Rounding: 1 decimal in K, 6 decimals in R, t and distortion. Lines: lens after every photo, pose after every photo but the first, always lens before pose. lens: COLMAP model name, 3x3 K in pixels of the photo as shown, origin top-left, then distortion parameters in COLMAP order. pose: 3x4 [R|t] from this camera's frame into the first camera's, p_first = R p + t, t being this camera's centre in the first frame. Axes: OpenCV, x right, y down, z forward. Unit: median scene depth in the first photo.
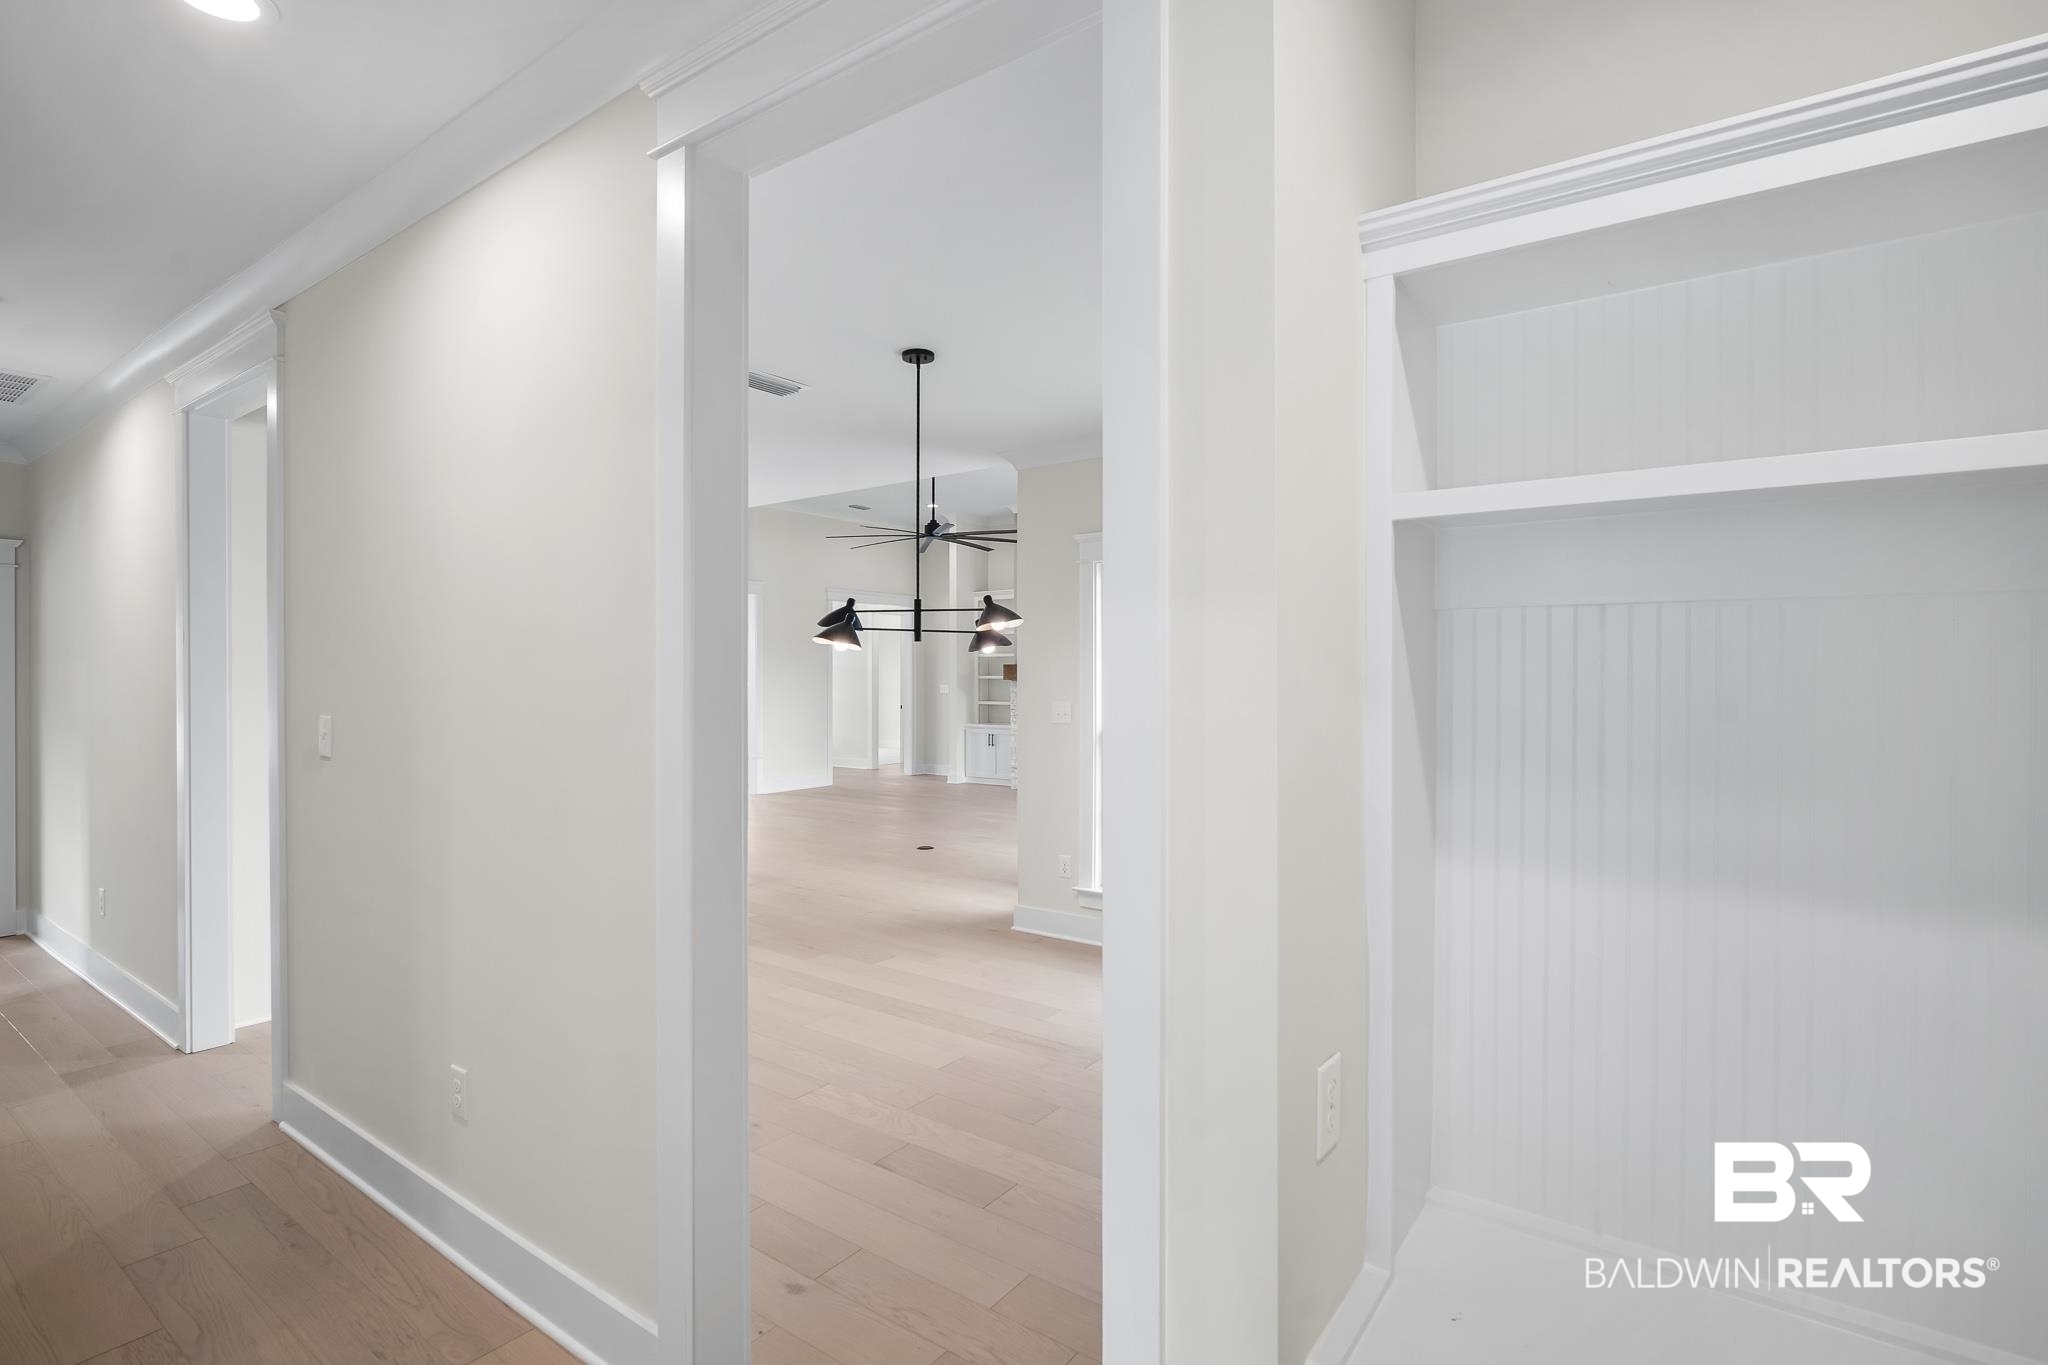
lens RADIAL K [[916.8, 0, 1037.2], [0, 916.8, 682.8], [0, 0, 1]] dist [-0.002159, -0.000287]
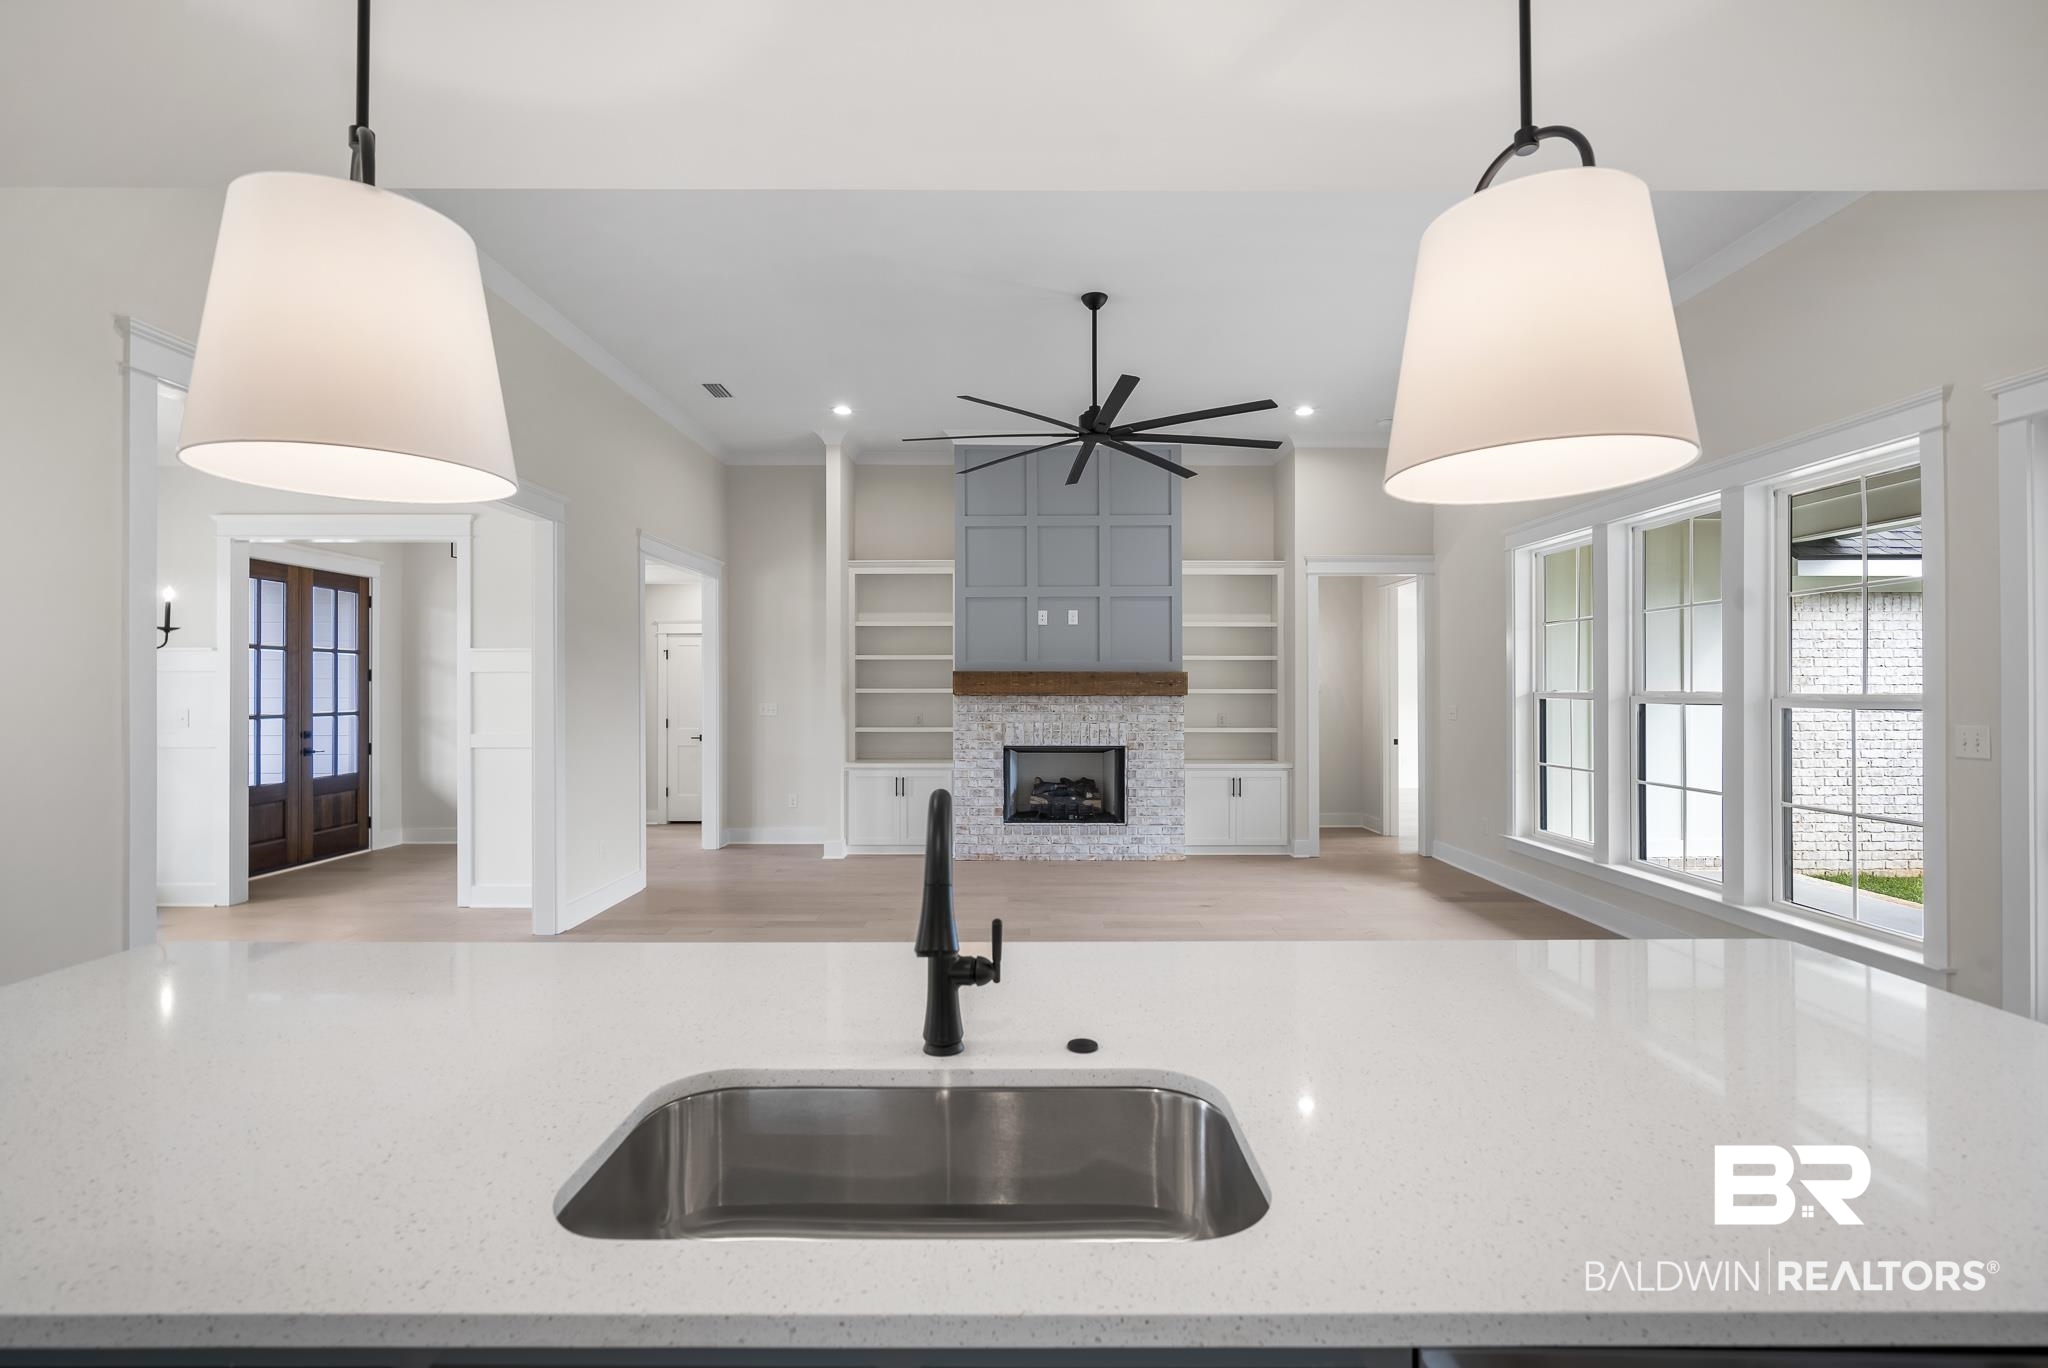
lens RADIAL K [[902.5, 0, 1030.2], [0, 902.5, 682.8], [0, 0, 1]] dist [-0.009230, 0.000409]
pose [[0.817415, 0.004088, 0.576035, -0.360585], [0.004832, 0.999891, -0.013953, -0.002575], [-0.576029, 0.014189, 0.817306, 0.431412]]
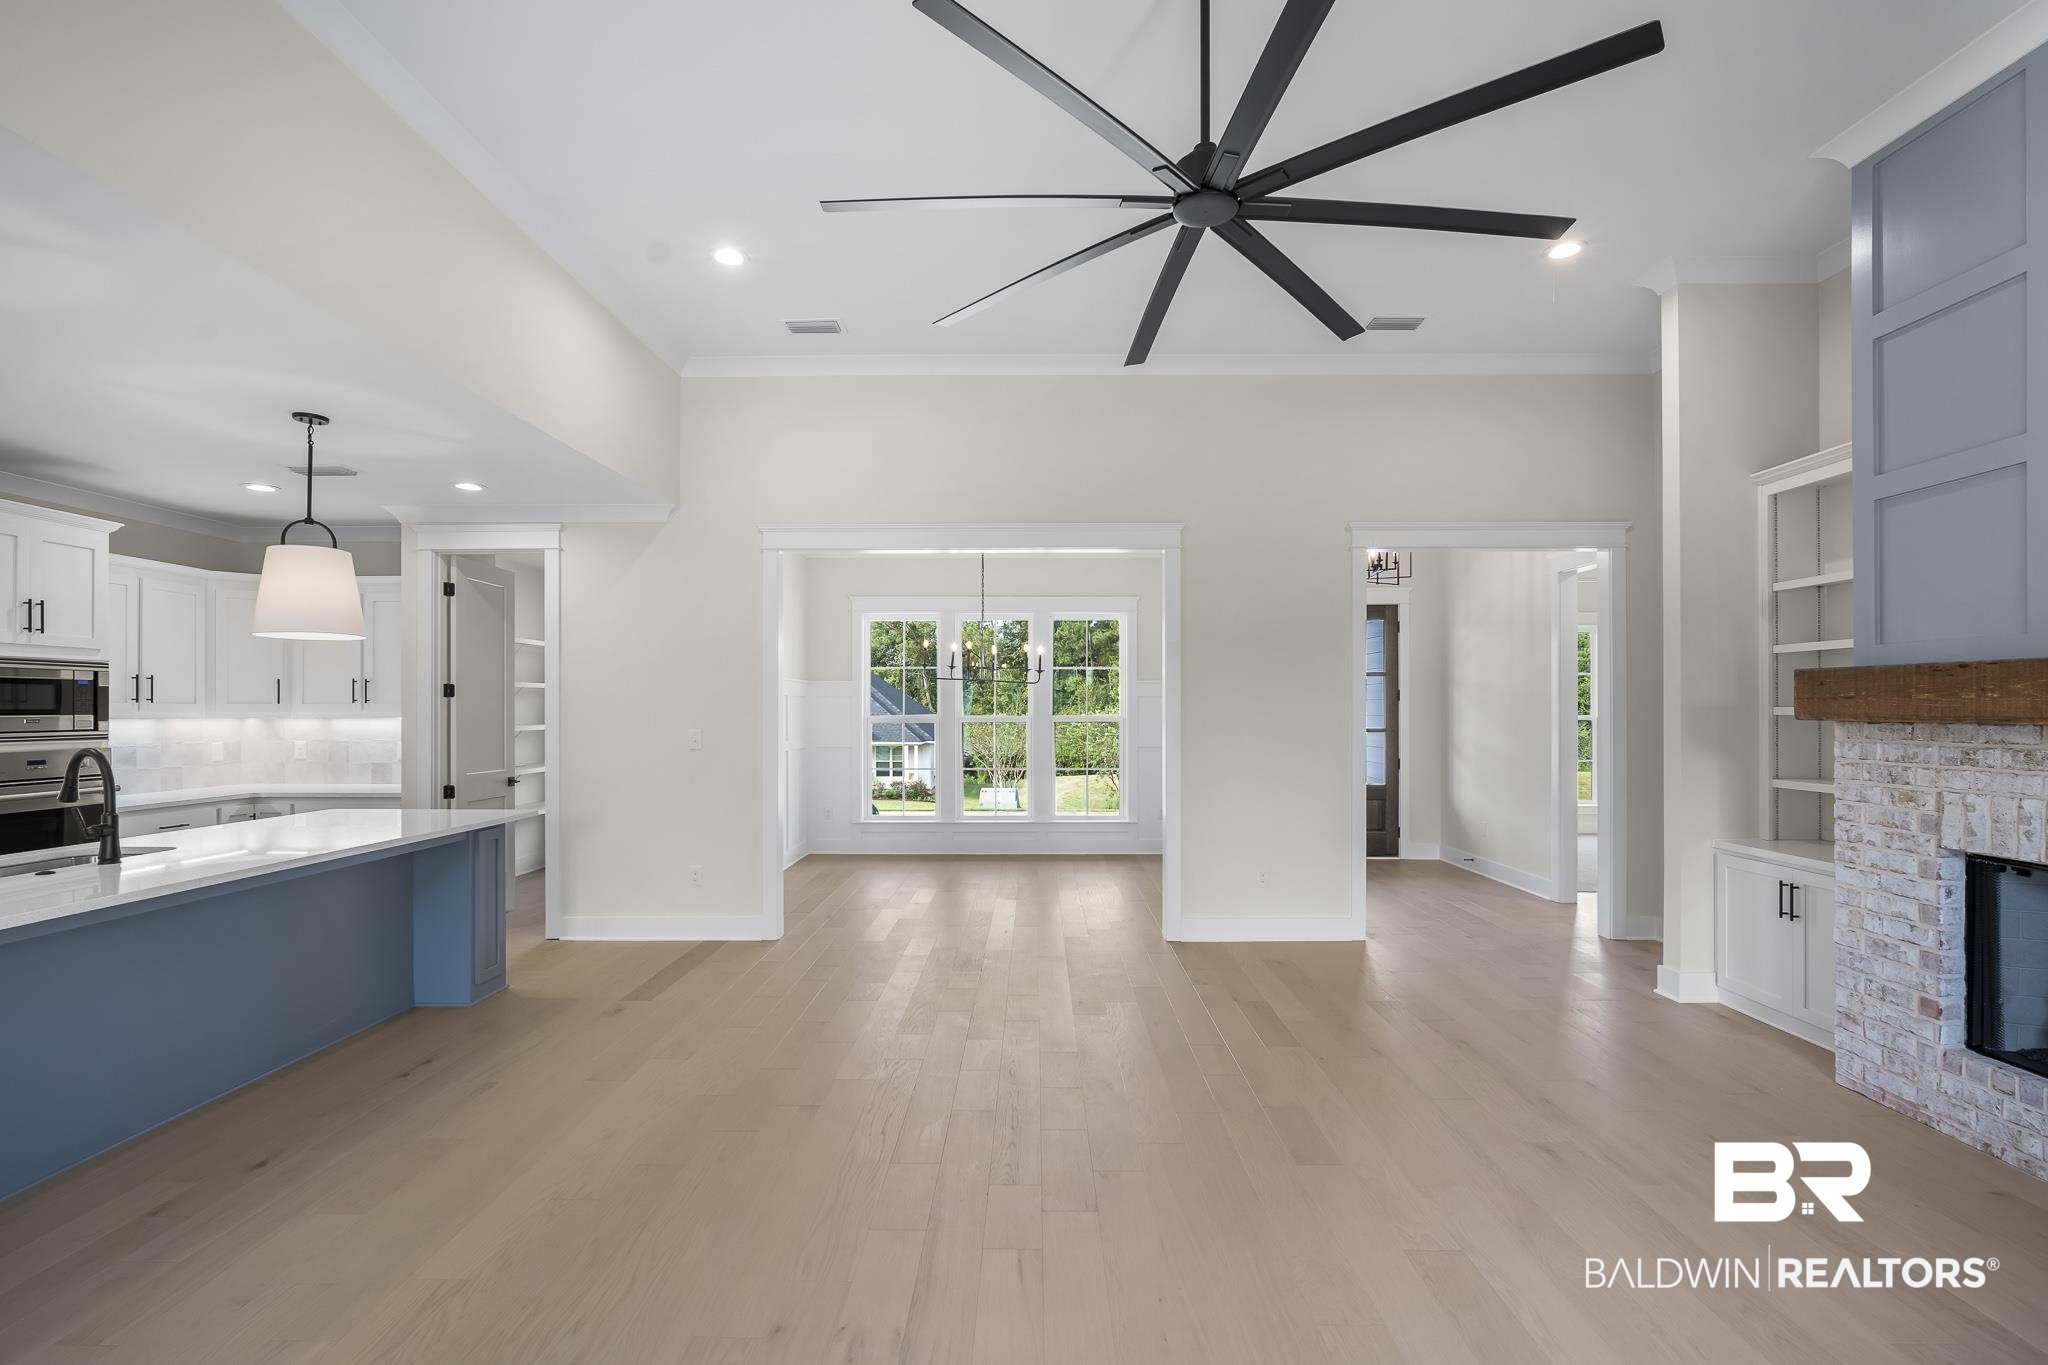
lens RADIAL K [[909.5, 0, 1026.0], [0, 909.5, 706.1], [0, 0, 1]] dist [-0.007412, 0.000147]
pose [[0.570534, -0.002117, -0.821271, 0.064209], [-0.006798, 0.999950, -0.007300, -0.003987], [0.821246, 0.009748, 0.570491, 0.606928]]
